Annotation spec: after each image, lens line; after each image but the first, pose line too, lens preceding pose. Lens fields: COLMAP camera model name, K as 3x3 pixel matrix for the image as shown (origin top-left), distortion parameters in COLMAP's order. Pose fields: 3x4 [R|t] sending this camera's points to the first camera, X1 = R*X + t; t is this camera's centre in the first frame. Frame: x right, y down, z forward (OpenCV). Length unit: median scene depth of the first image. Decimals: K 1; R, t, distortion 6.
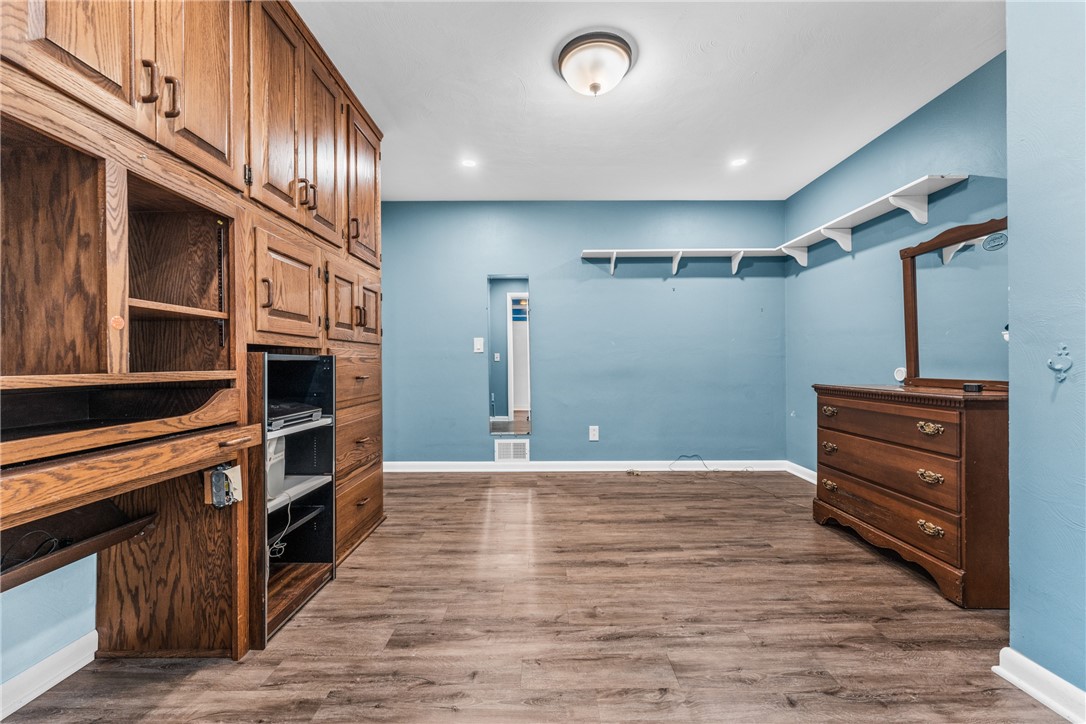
lens RADIAL K [[435.2, 0, 545.4], [0, 435.2, 360.5], [0, 0, 1]] dist [0.000883, -0.000201]
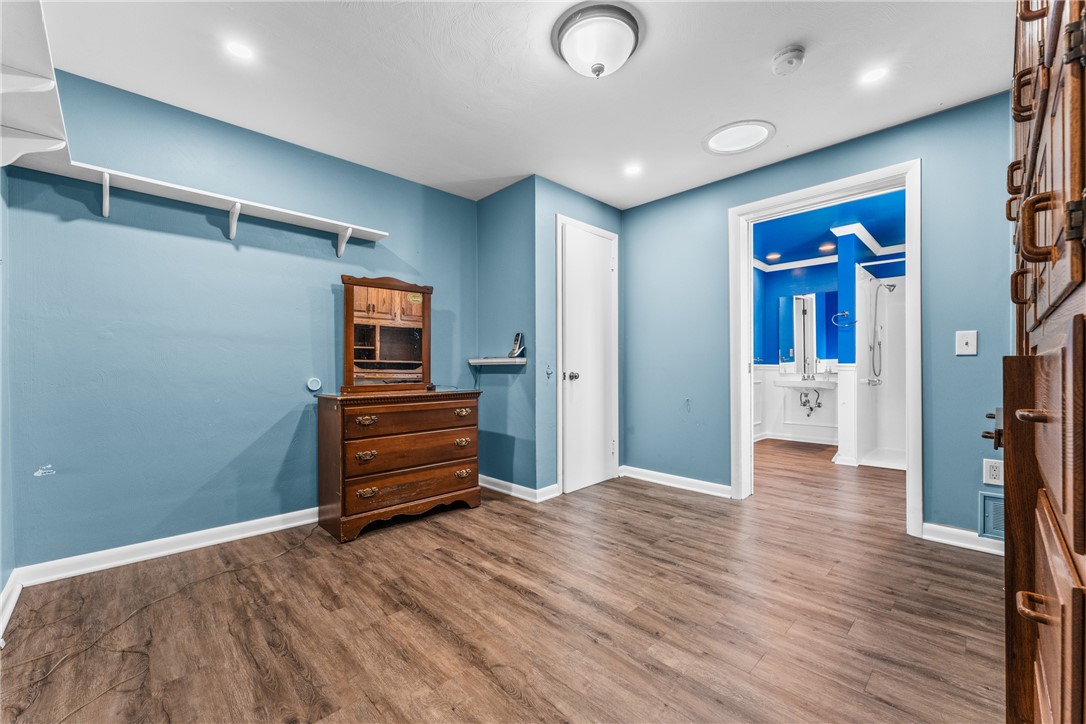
lens RADIAL K [[435.2, 0, 546.5], [0, 435.2, 367.9], [0, 0, 1]] dist [0.000883, -0.000201]
pose [[-0.694923, 0.009078, 0.719027, -0.444869], [0.004131, 0.999954, -0.008632, 0.004070], [-0.719072, -0.003028, -0.694929, 1.654761]]
